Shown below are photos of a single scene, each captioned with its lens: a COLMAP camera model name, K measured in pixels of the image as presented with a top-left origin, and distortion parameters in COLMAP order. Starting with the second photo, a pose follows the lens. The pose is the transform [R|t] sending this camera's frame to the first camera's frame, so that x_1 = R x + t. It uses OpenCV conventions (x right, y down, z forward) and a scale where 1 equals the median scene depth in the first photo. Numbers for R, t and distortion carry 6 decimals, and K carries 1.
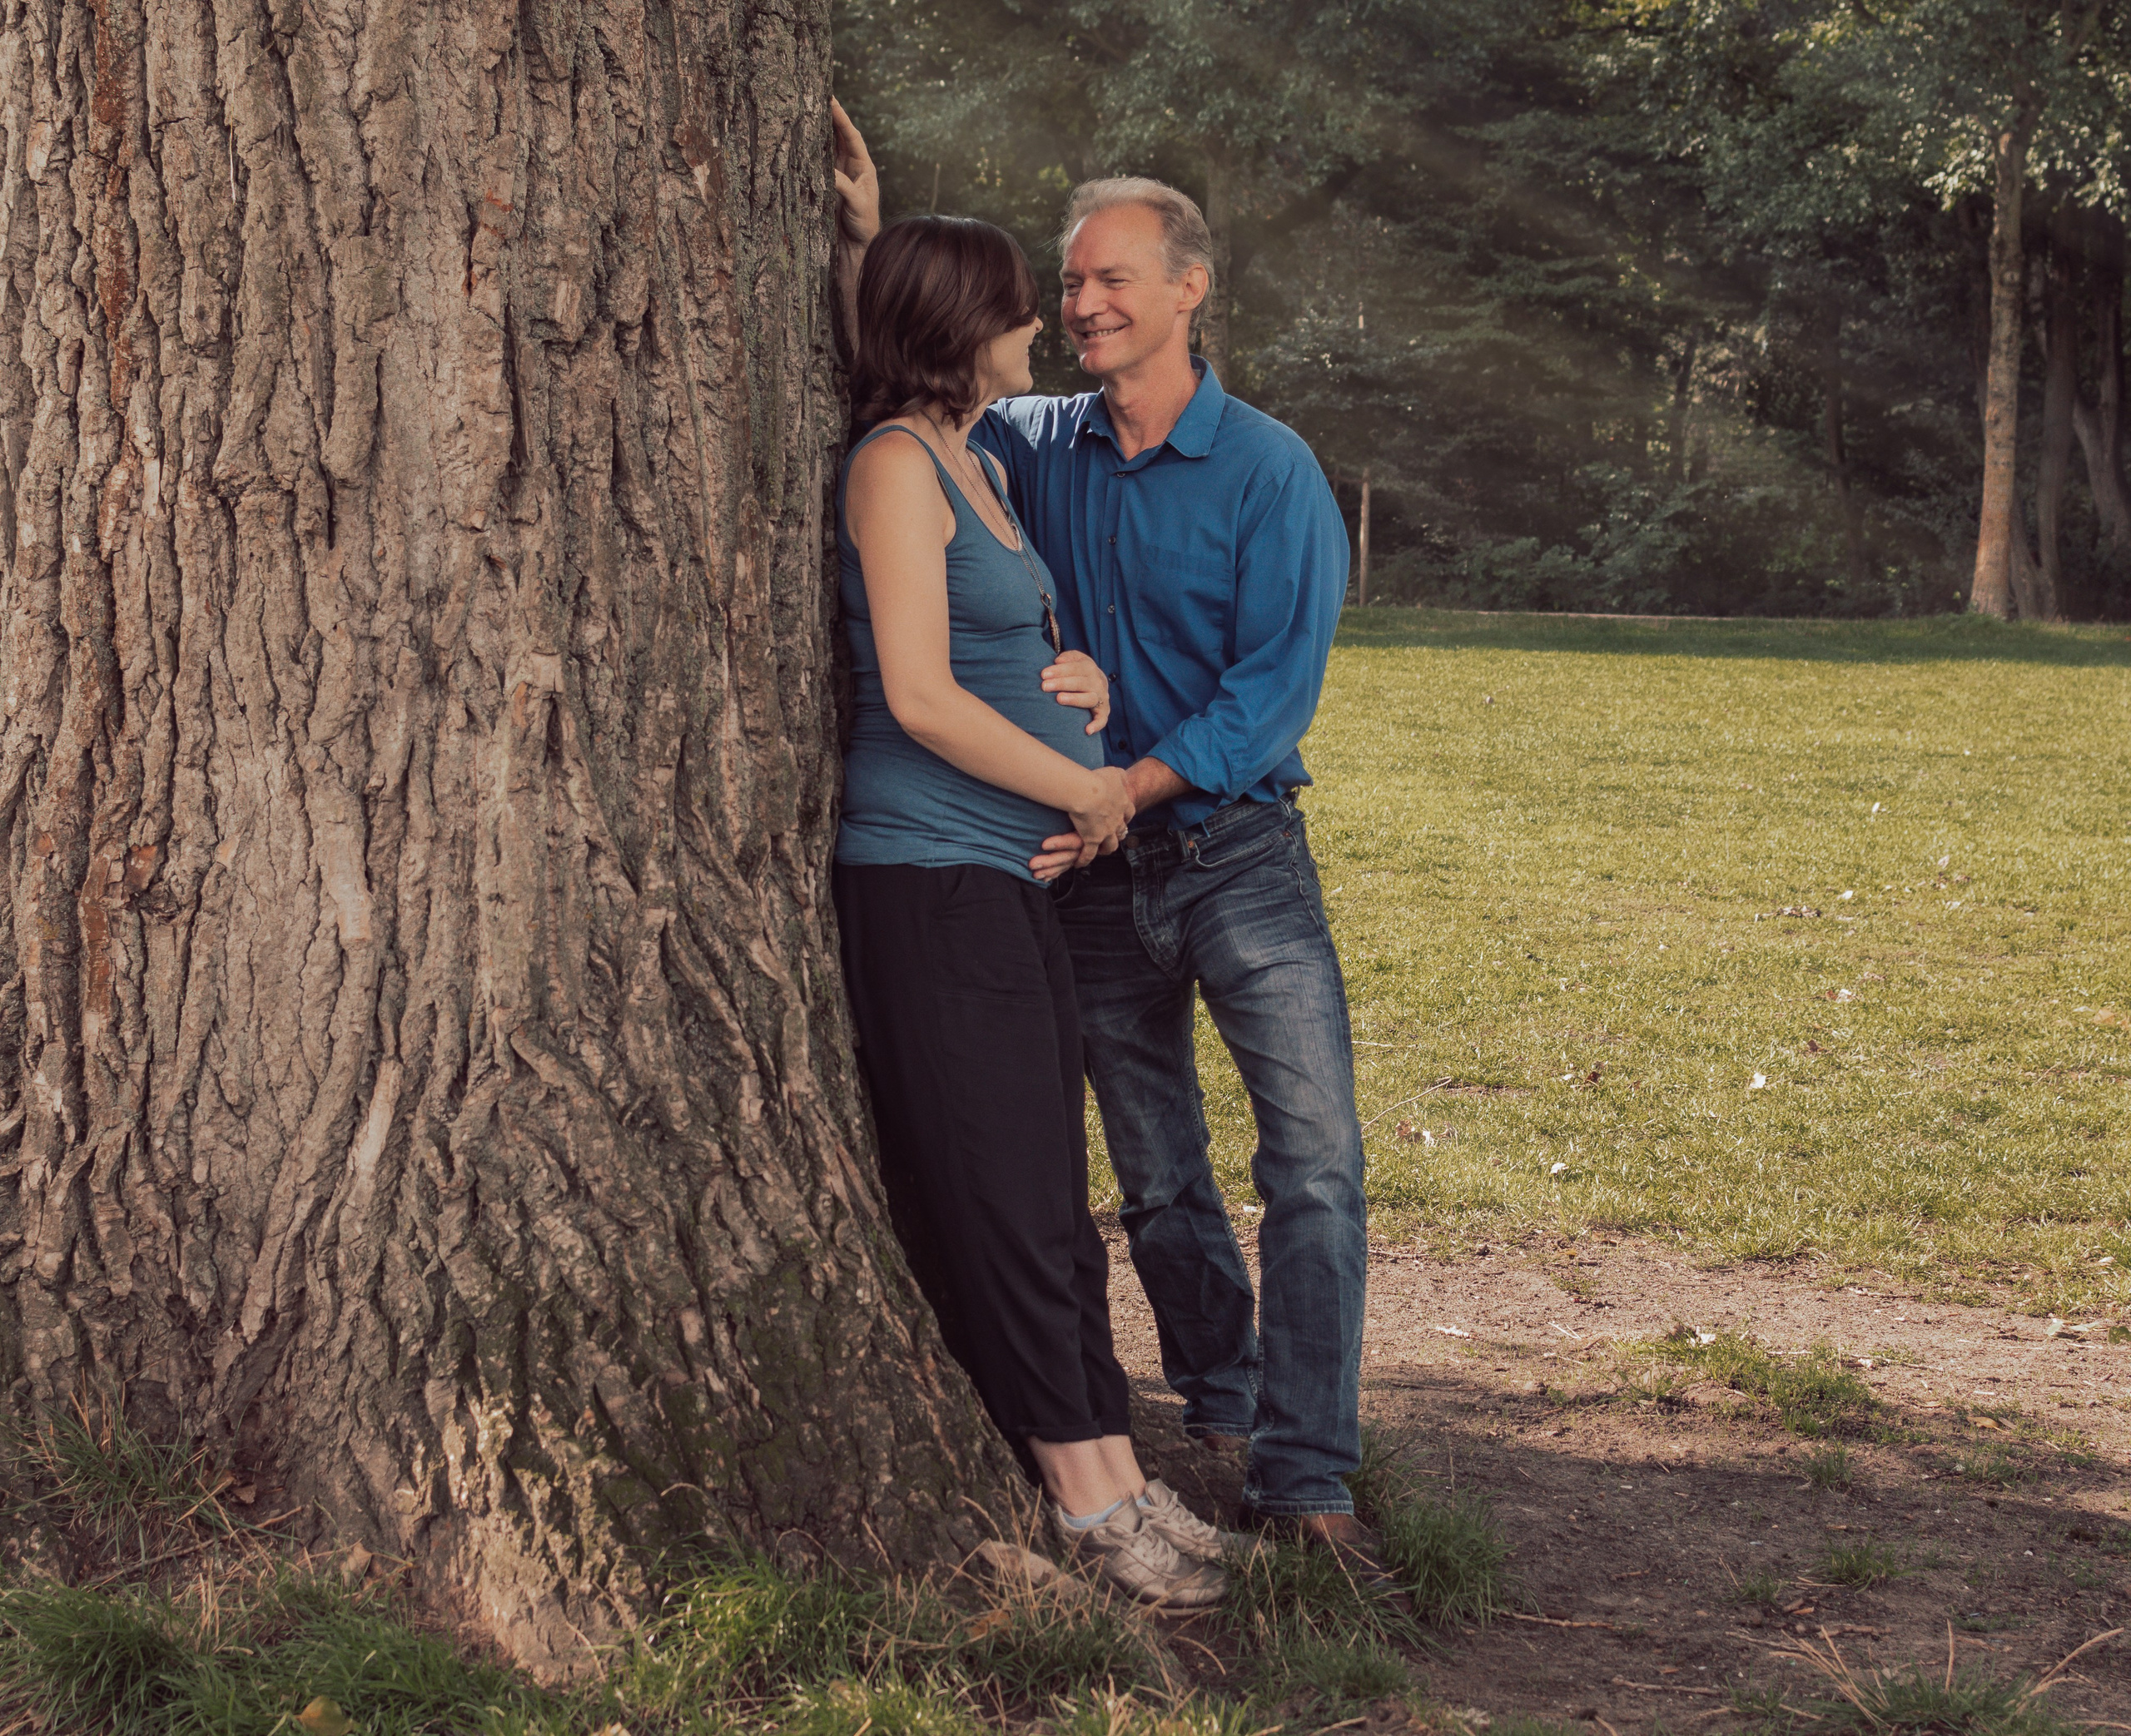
lens RADIAL K [[4509.9, 0, 1067.7], [0, 4509.9, 862.9], [0, 0, 1]] dist [0.124517, 0.000000]
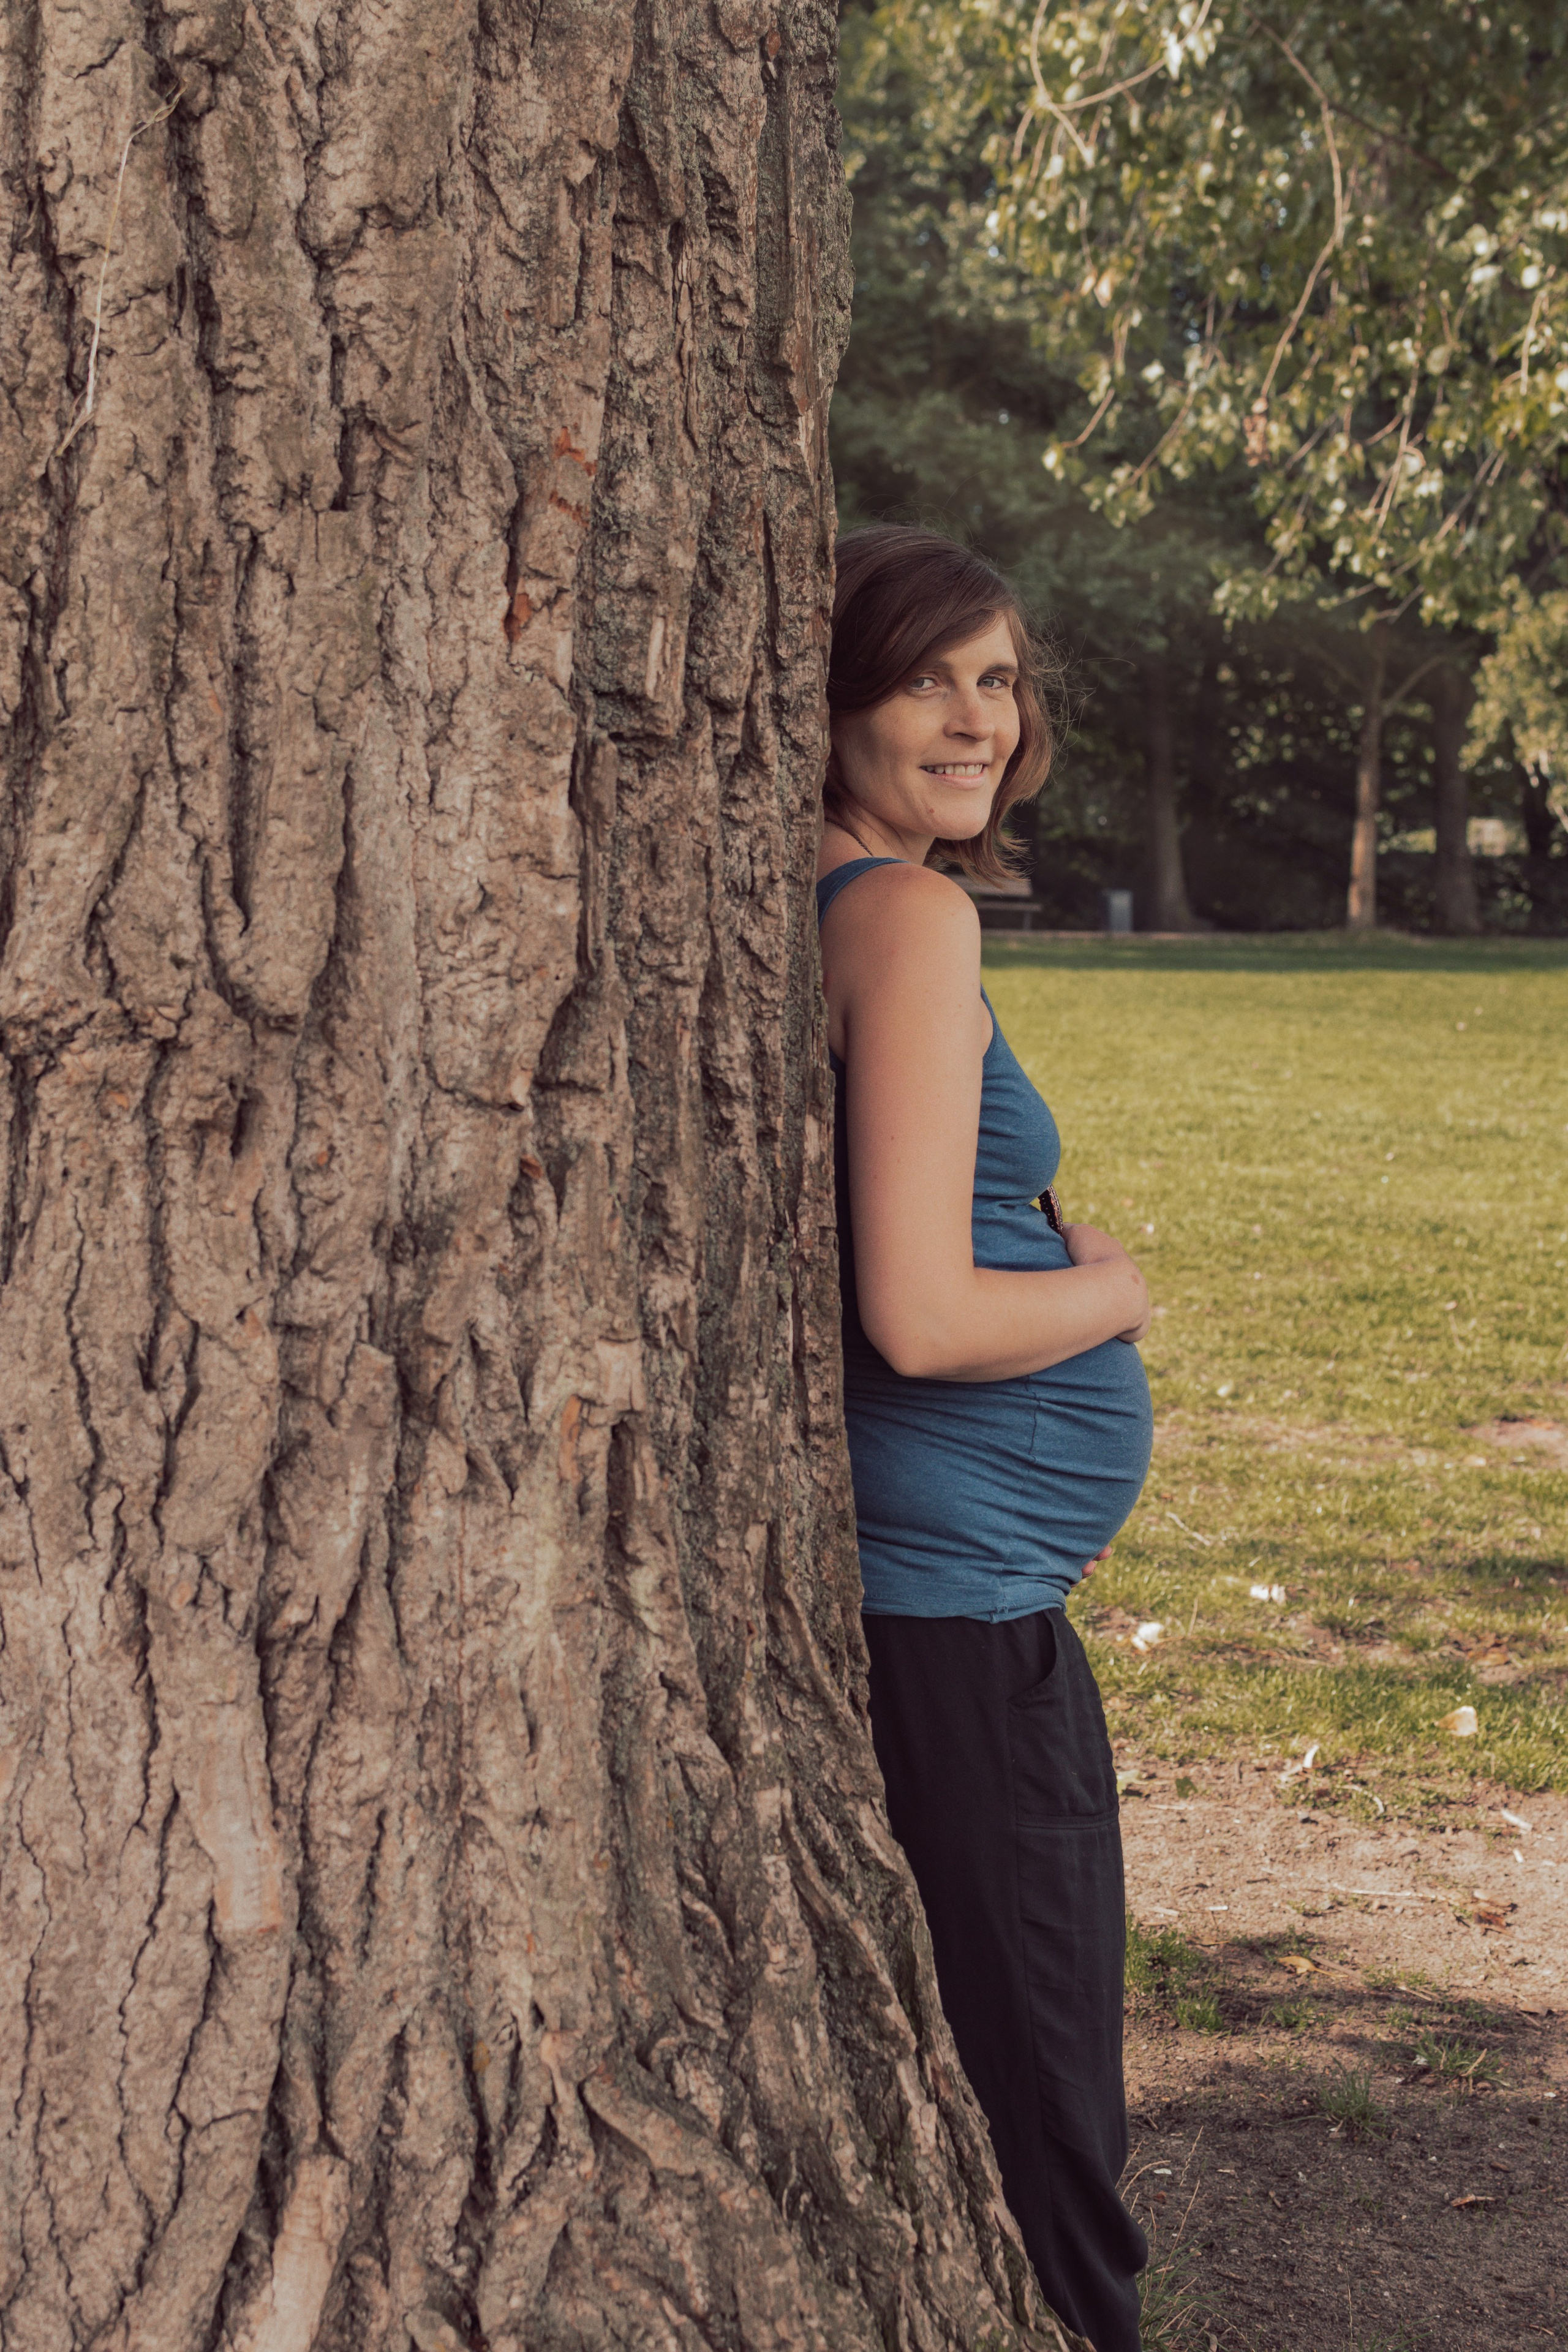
lens RADIAL K [[3443.0, 0, 777.9], [0, 3443.0, 1189.6], [0, 0, 1]] dist [0.037111, 0.000000]
pose [[0.878720, -0.041317, 0.475547, -0.286253], [0.027636, 0.998979, 0.035728, -0.077017], [-0.476537, -0.018253, 0.878965, 0.644975]]
